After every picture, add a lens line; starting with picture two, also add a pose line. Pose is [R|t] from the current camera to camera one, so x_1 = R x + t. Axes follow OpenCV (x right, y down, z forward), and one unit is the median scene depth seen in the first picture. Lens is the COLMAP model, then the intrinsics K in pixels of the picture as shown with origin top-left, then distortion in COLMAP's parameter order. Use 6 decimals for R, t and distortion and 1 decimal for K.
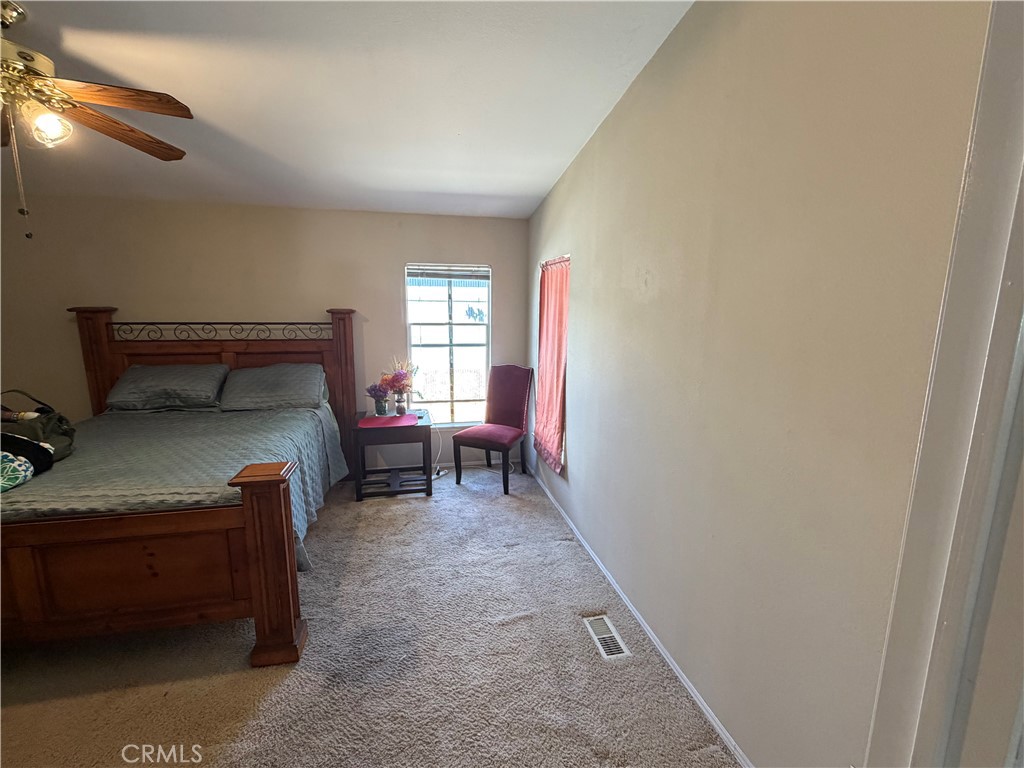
lens RADIAL K [[466.9, 0, 512.0], [0, 466.9, 384.0], [0, 0, 1]] dist [-0.000816, 0.000227]
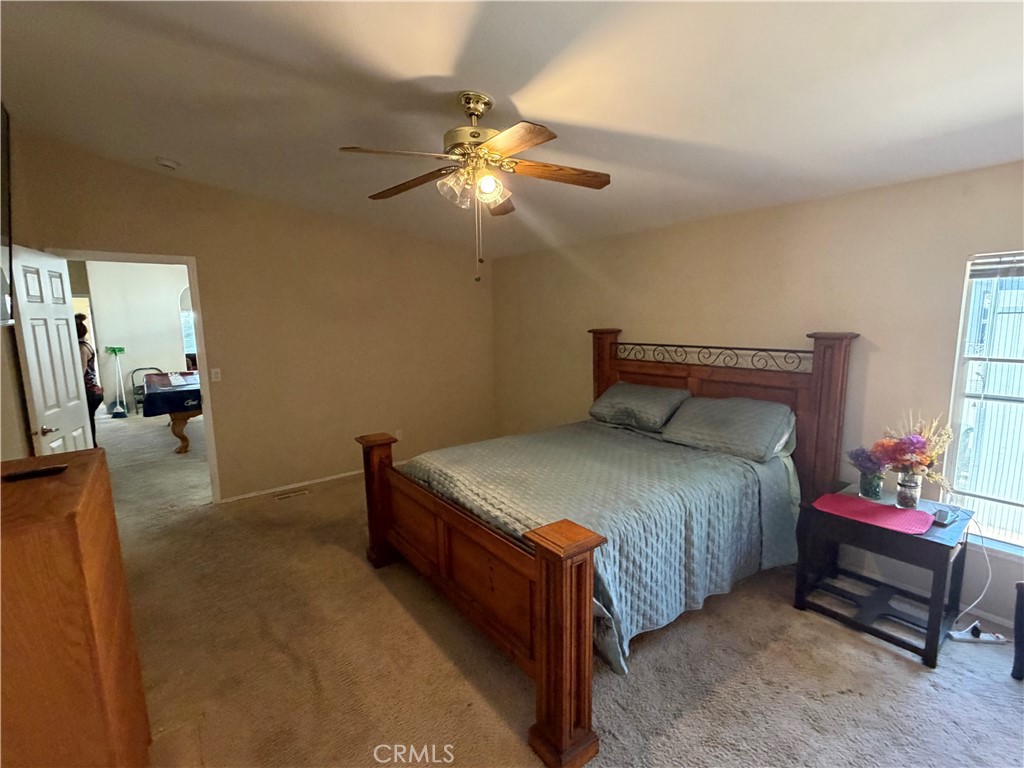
lens RADIAL K [[466.9, 0, 512.0], [0, 466.9, 384.0], [0, 0, 1]] dist [-0.000816, 0.000227]
pose [[0.417898, 0.112243, -0.901534, 0.083284], [-0.135515, 0.988938, 0.060309, -0.063668], [0.898330, 0.096968, 0.428486, 0.282082]]
